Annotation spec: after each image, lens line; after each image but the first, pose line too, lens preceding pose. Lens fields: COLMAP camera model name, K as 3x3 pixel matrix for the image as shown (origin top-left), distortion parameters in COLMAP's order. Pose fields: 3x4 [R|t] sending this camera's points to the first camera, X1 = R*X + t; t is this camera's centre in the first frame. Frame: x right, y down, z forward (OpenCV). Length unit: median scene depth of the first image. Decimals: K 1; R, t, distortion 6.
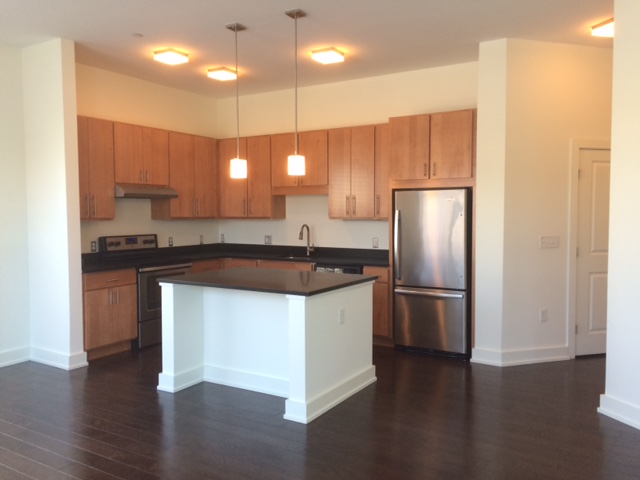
lens RADIAL K [[540.4, 0, 319.7], [0, 540.4, 240.1], [0, 0, 1]] dist [0.061680, -0.008091]
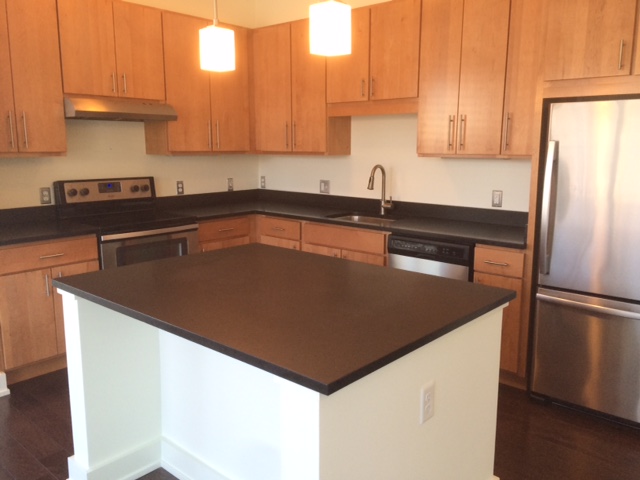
lens RADIAL K [[540.4, 0, 319.9], [0, 540.4, 237.4], [0, 0, 1]] dist [0.061680, -0.008091]
pose [[0.984255, 0.034974, -0.173260, 0.018478], [-0.013714, 0.992384, 0.122414, -0.022823], [0.176222, -0.118111, 0.977239, 0.401596]]
